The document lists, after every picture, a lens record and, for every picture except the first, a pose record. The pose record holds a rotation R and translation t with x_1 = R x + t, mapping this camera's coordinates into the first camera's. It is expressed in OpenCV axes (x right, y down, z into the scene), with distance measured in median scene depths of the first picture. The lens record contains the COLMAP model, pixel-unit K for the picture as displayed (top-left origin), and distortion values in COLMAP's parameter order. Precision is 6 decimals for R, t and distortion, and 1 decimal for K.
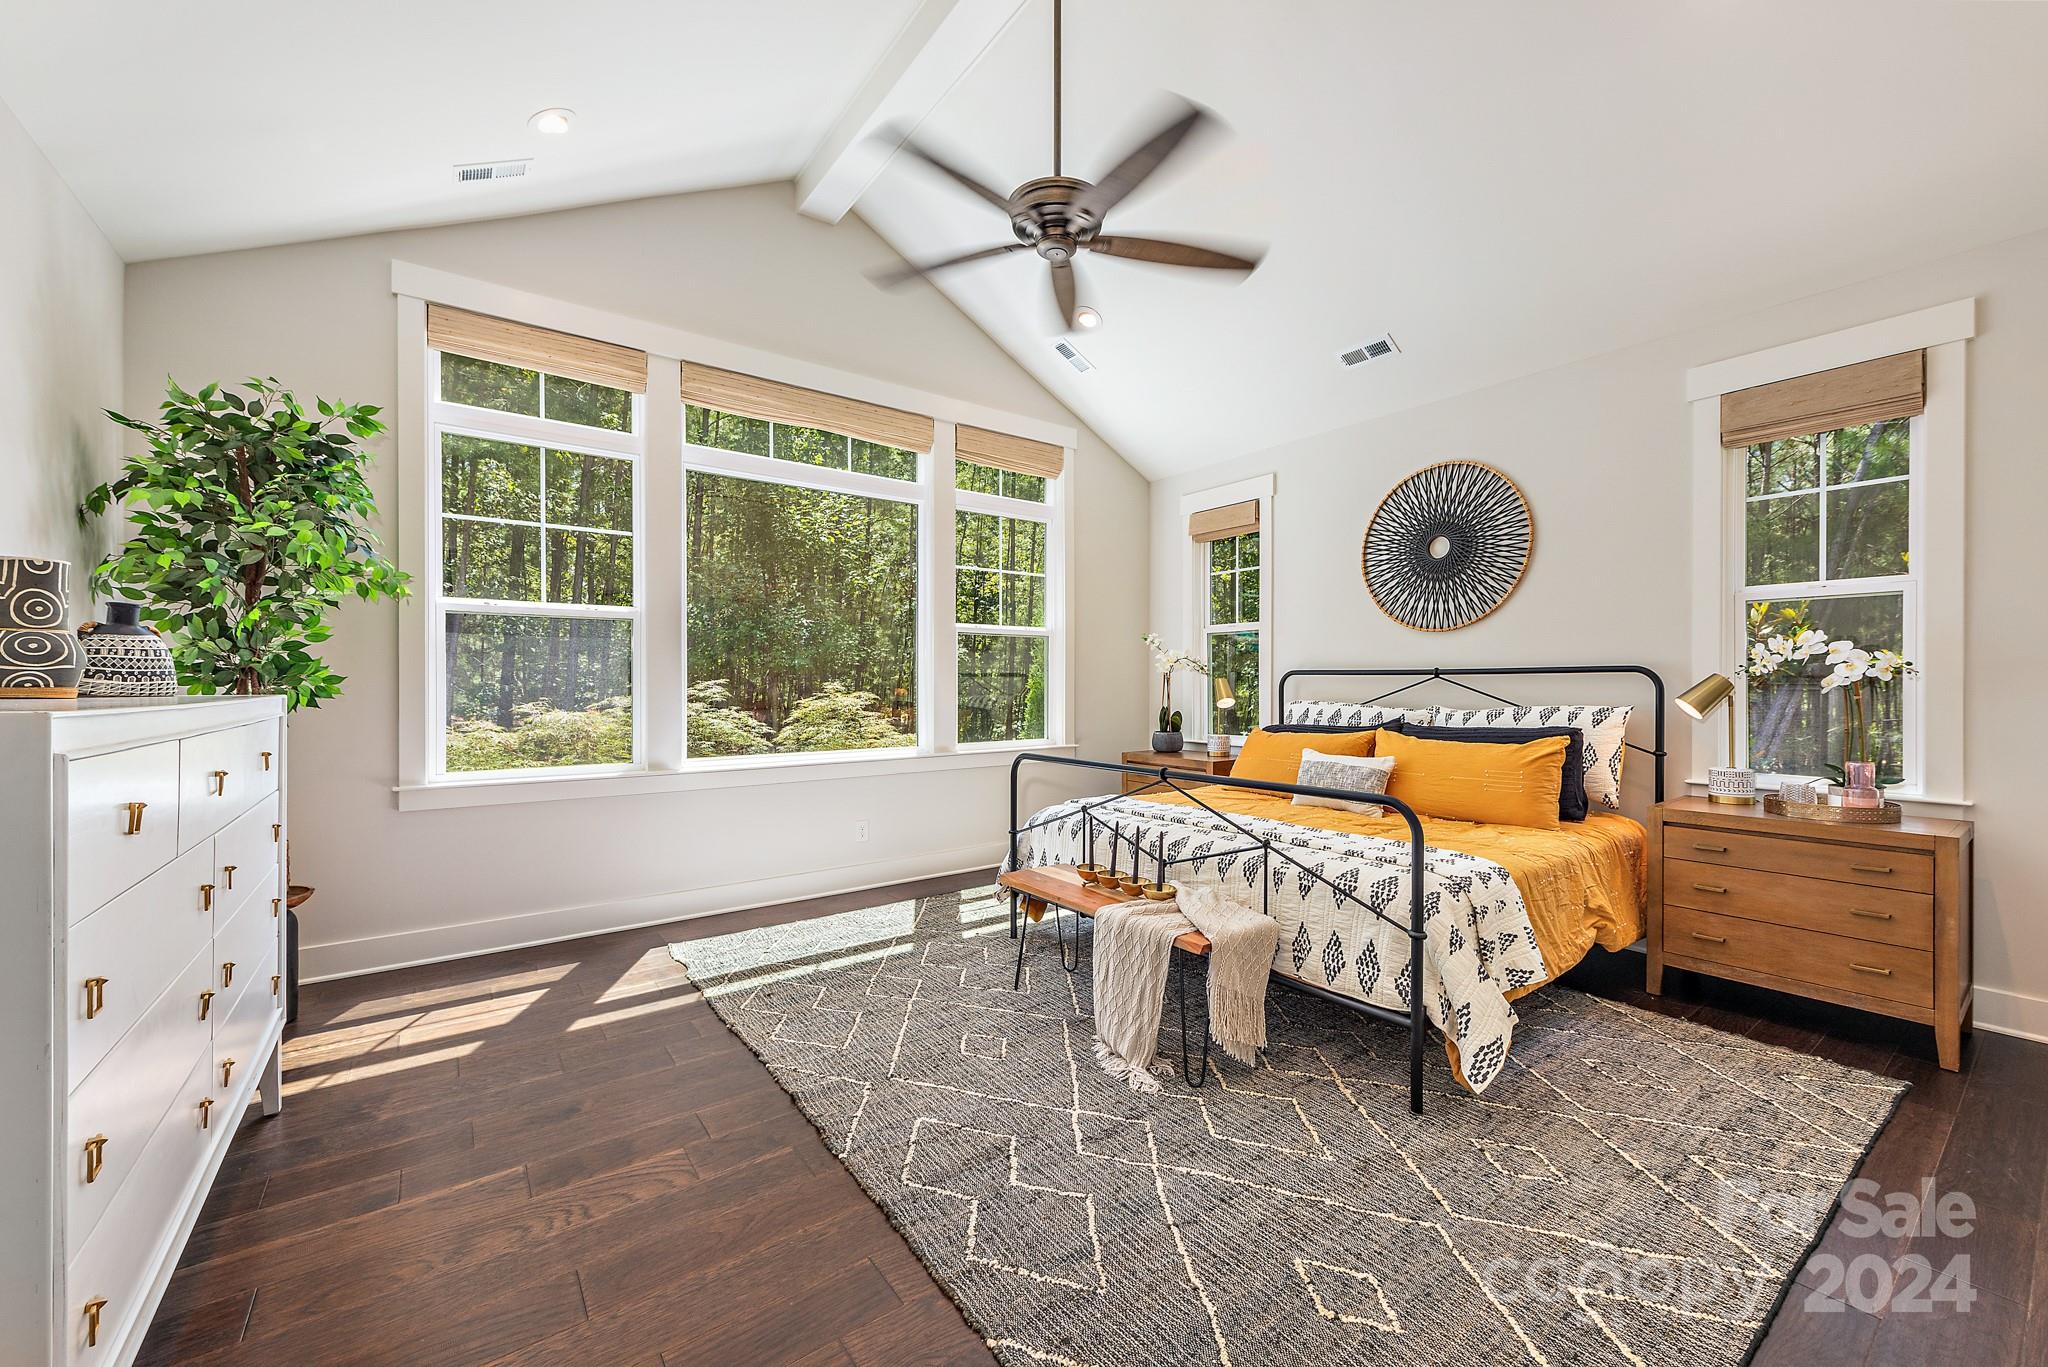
lens RADIAL K [[802.8, 0, 1034.6], [0, 802.8, 683.1], [0, 0, 1]] dist [0.016044, 0.000223]
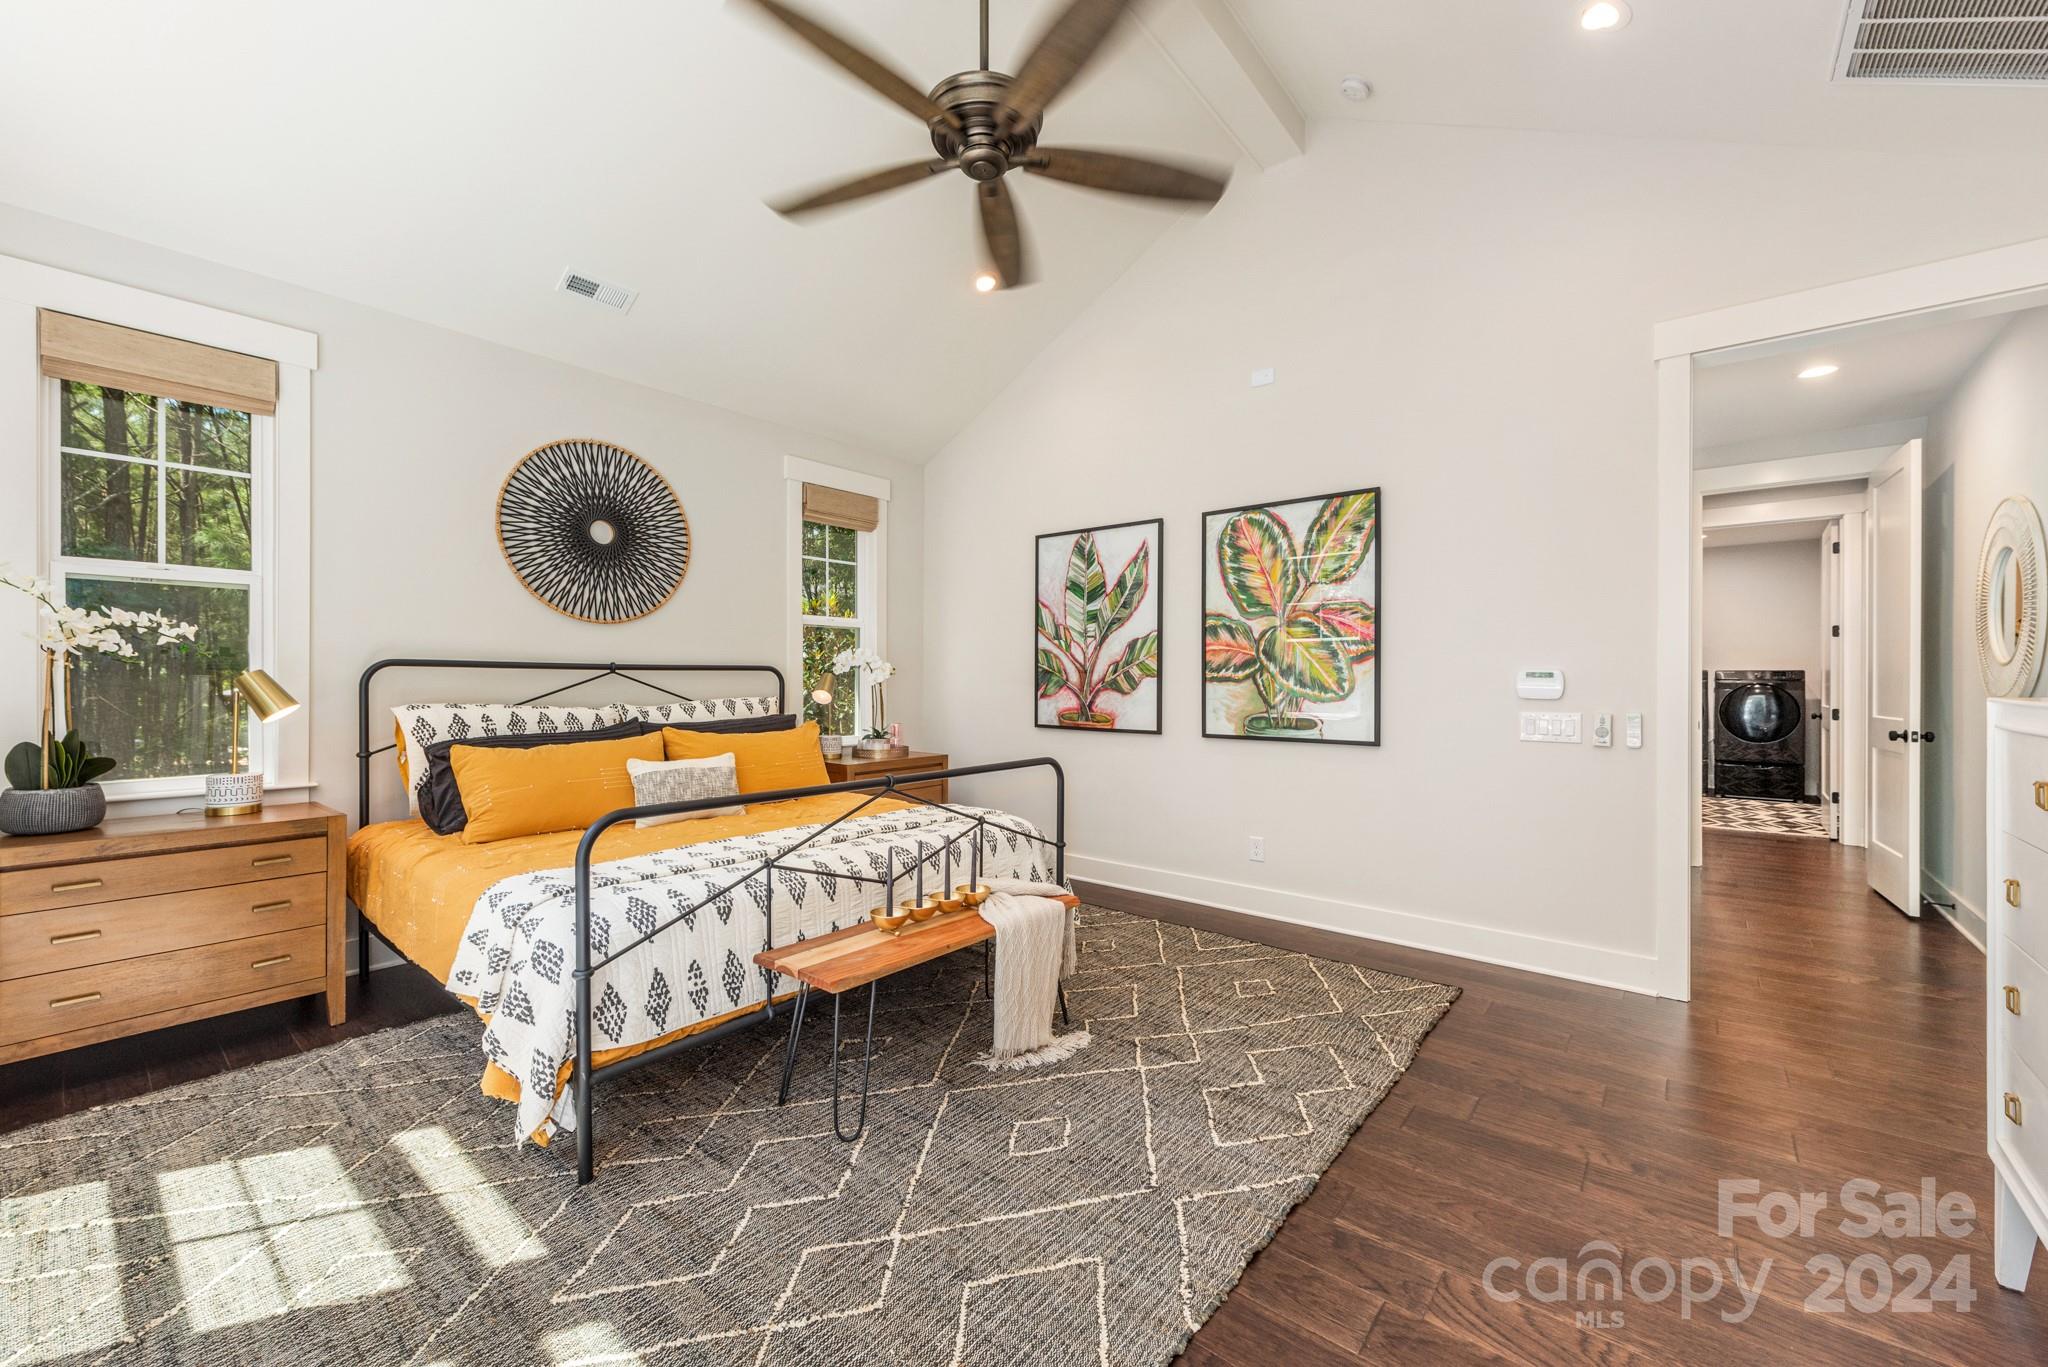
lens RADIAL K [[802.8, 0, 1028.2], [0, 802.8, 683.1], [0, 0, 1]] dist [0.016044, 0.000223]
pose [[-0.237750, -0.010780, 0.971266, -0.629598], [-0.003610, 0.999941, 0.010215, -0.007032], [-0.971320, -0.001078, -0.237775, 0.904132]]
